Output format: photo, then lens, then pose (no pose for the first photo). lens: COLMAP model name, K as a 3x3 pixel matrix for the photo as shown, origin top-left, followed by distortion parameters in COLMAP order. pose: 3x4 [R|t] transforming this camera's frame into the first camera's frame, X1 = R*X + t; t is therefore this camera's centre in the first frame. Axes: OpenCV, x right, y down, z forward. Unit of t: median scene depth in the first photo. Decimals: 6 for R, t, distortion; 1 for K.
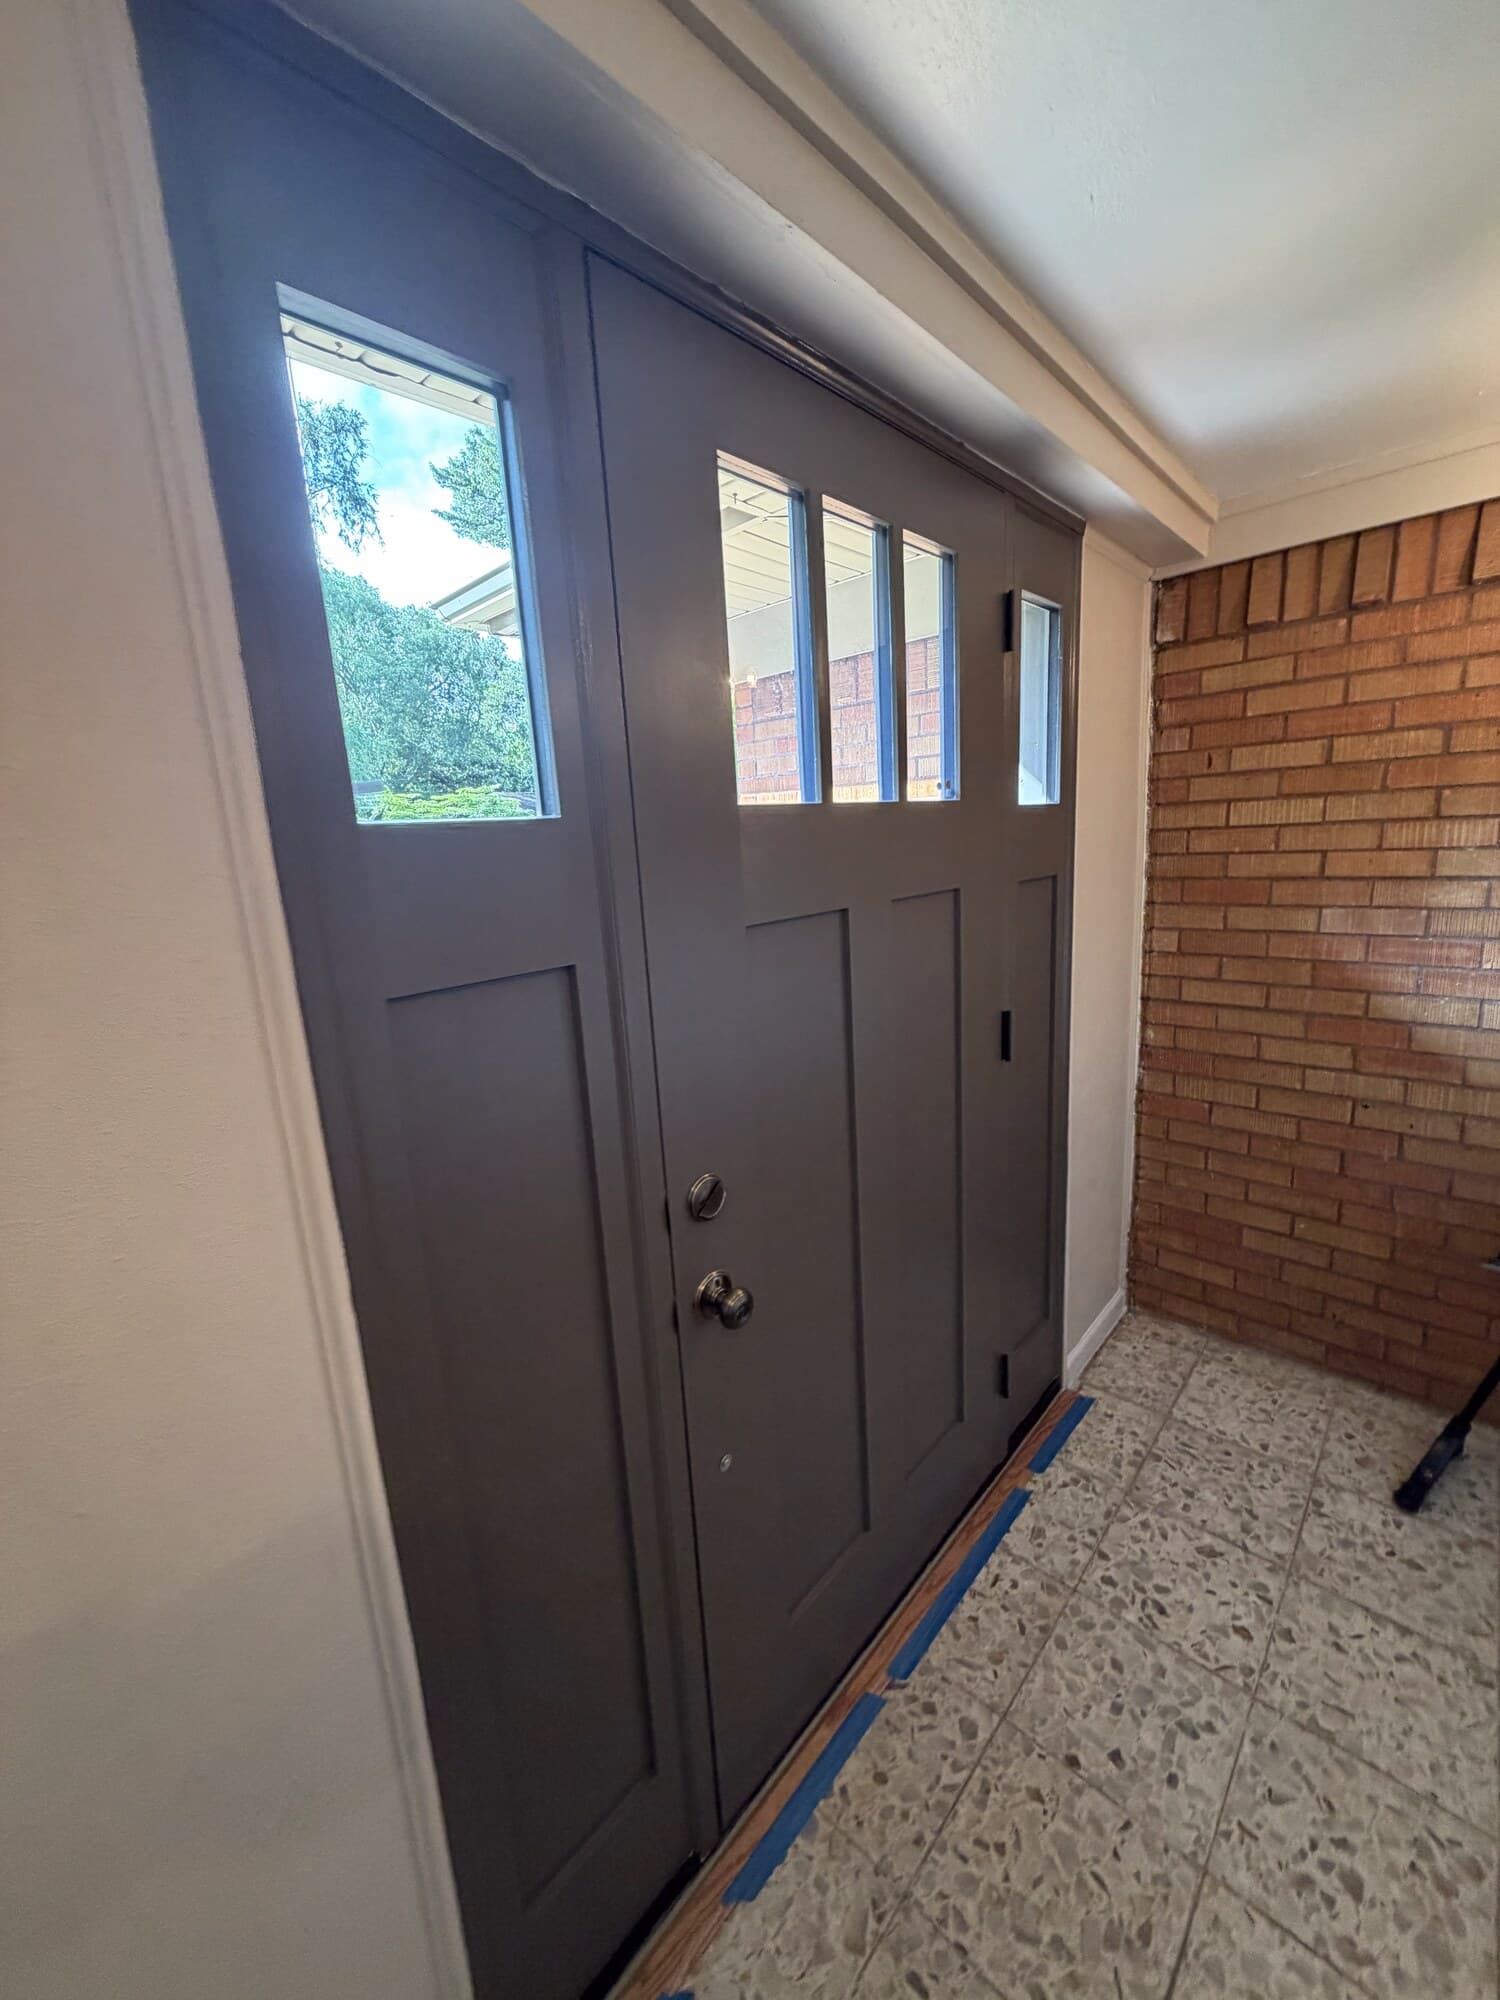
lens RADIAL K [[796.6, 0, 752.0], [0, 796.6, 1000.7], [0, 0, 1]] dist [0.003303, -0.000200]
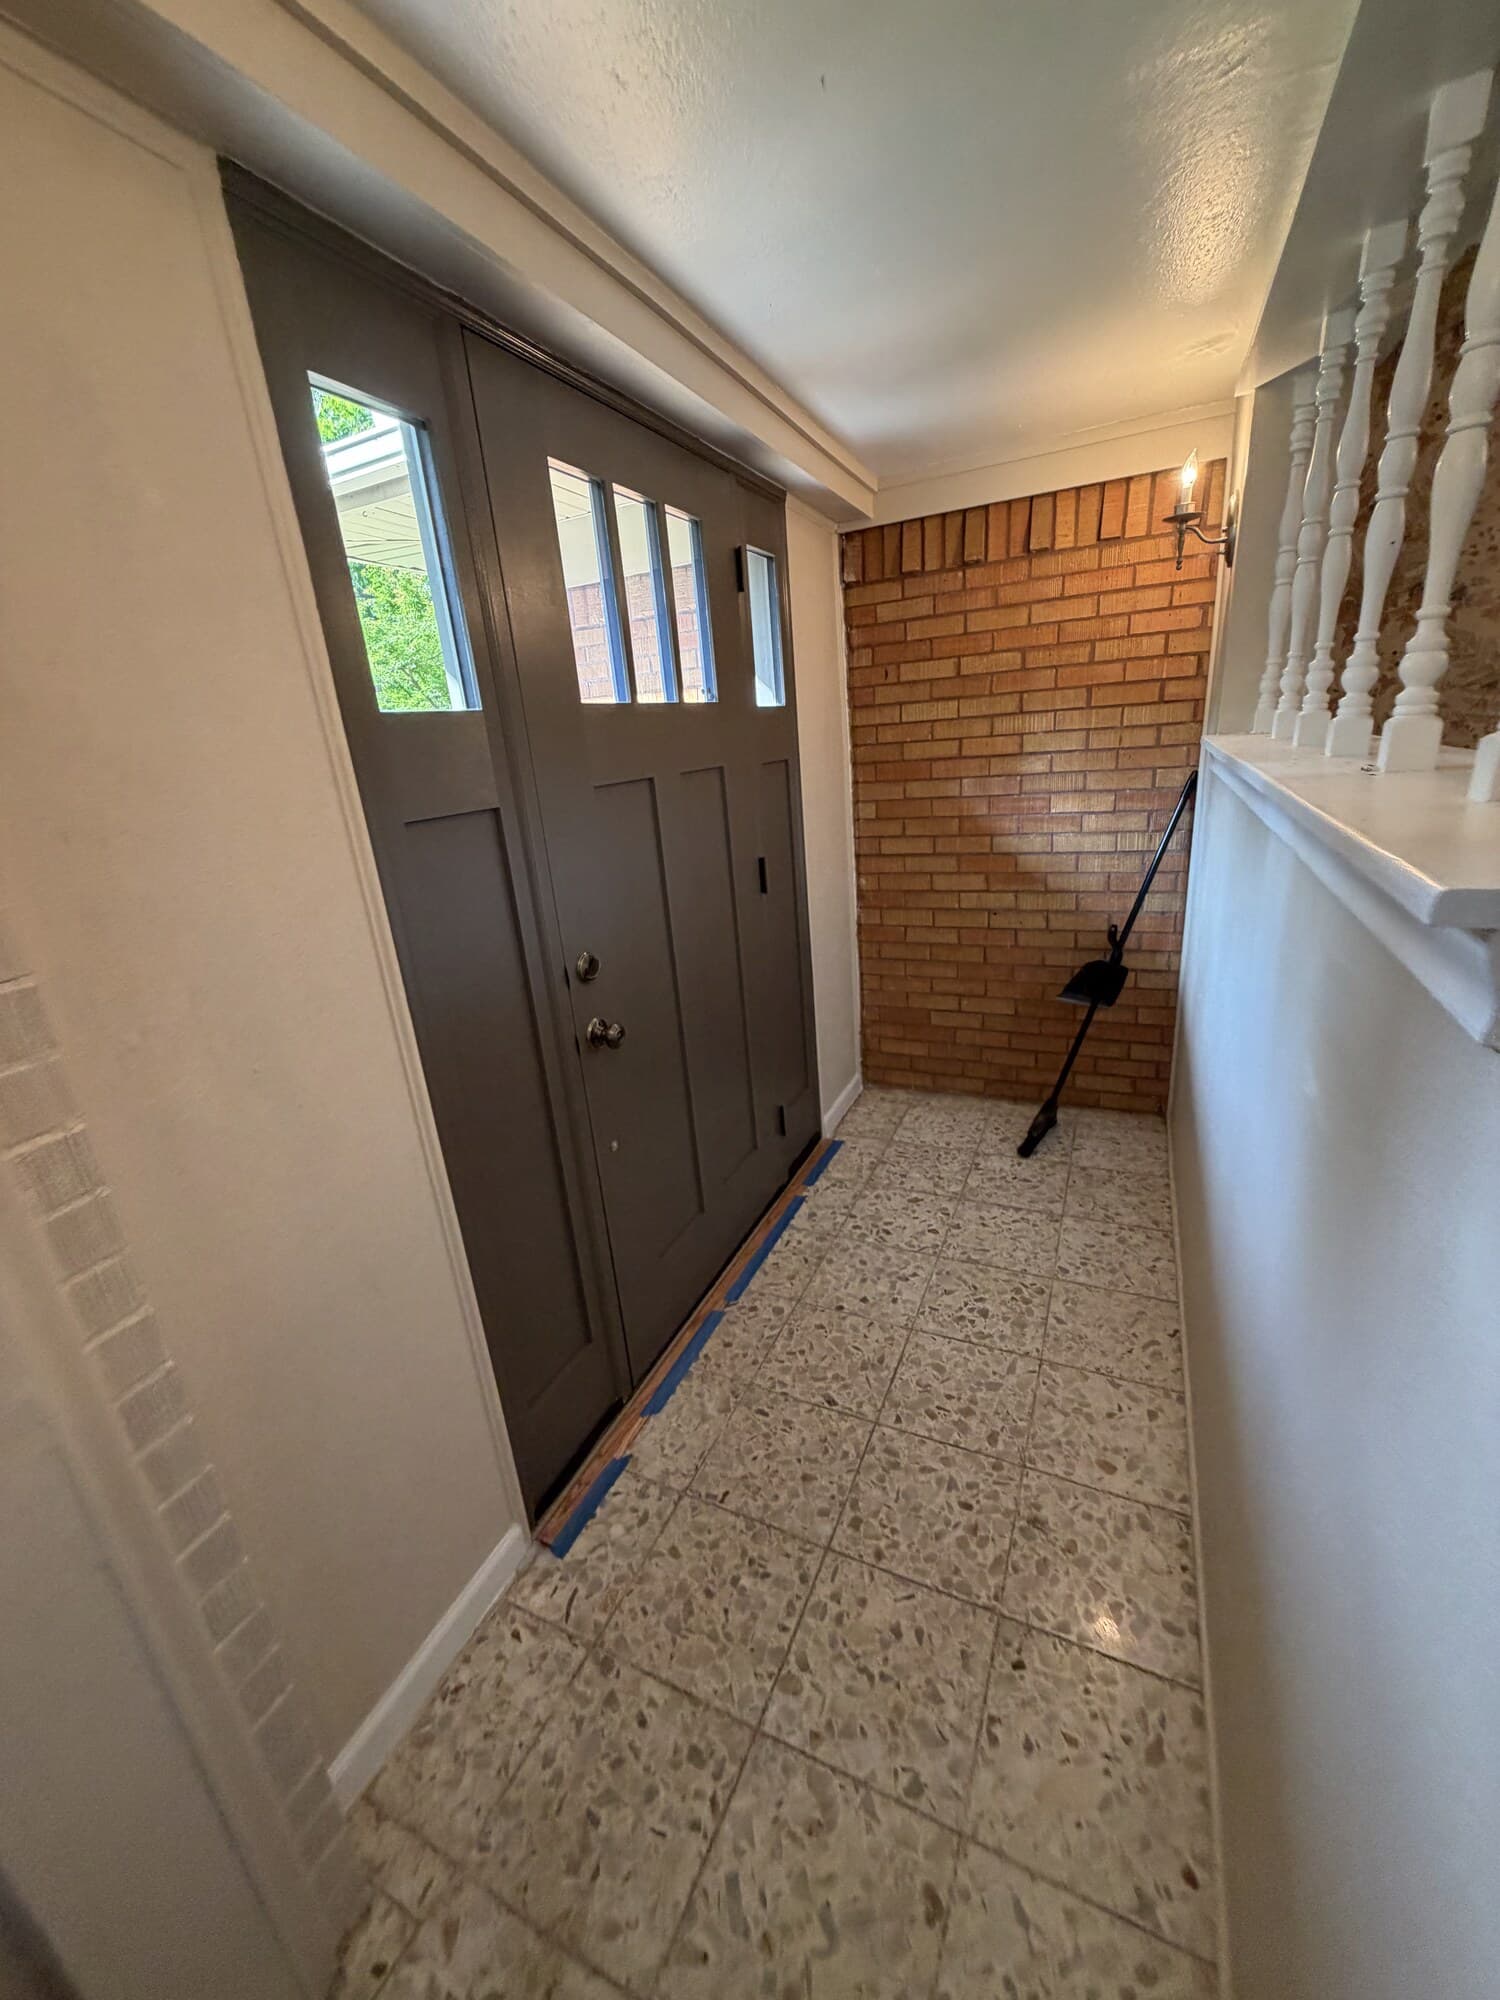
lens RADIAL K [[796.6, 0, 746.6], [0, 796.6, 998.9], [0, 0, 1]] dist [0.003303, -0.000200]
pose [[0.953174, -0.113897, 0.280154, -0.132075], [0.087233, 0.990542, 0.105913, 0.111624], [-0.289567, -0.076514, 0.954095, -0.360831]]
